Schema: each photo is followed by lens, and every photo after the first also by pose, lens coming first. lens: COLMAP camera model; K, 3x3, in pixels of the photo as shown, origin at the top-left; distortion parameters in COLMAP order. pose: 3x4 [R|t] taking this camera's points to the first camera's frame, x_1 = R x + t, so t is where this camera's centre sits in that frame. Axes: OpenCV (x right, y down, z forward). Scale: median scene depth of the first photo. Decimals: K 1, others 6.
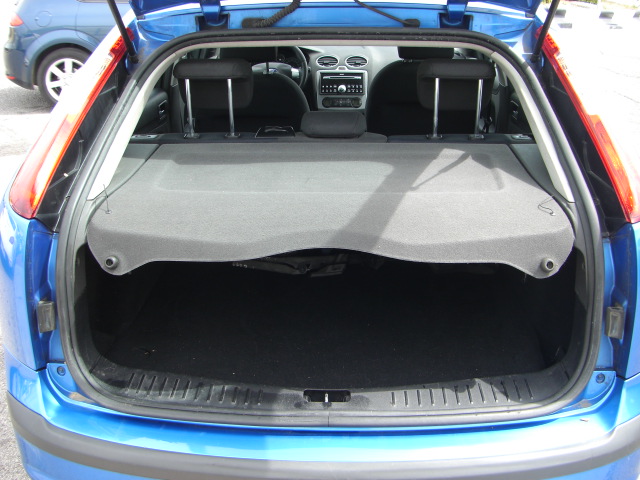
lens RADIAL K [[718.8, 0, 319.0], [0, 718.8, 239.4], [0, 0, 1]] dist [-0.142312, 0.000000]
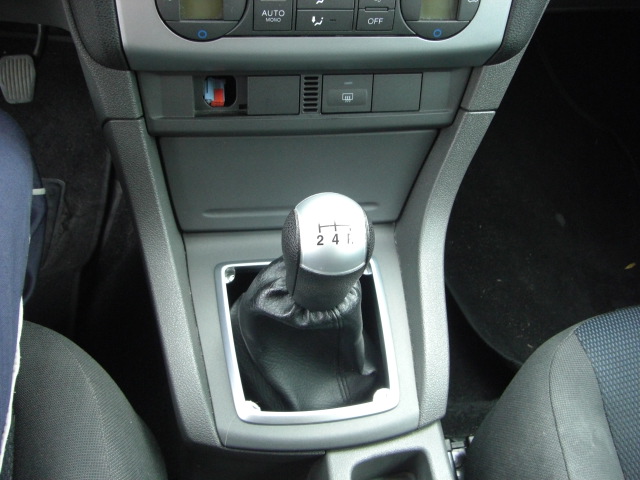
lens RADIAL K [[718.8, 0, 320.2], [0, 718.8, 236.6], [0, 0, 1]] dist [-0.142312, 0.000000]
pose [[0.978478, -0.074739, 0.192340, 0.005577], [-0.021583, 0.889924, 0.455599, -0.209956], [-0.205219, -0.449945, 0.869158, 0.881601]]
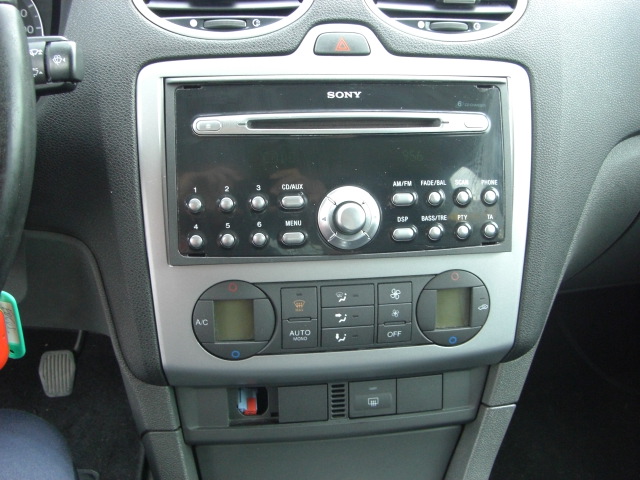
lens RADIAL K [[718.8, 0, 323.5], [0, 718.8, 229.1], [0, 0, 1]] dist [-0.142312, 0.000000]
pose [[0.982810, -0.048238, 0.178208, 0.005221], [0.031175, 0.994763, 0.097340, -0.220497], [-0.181970, -0.090112, 0.979166, 0.875587]]
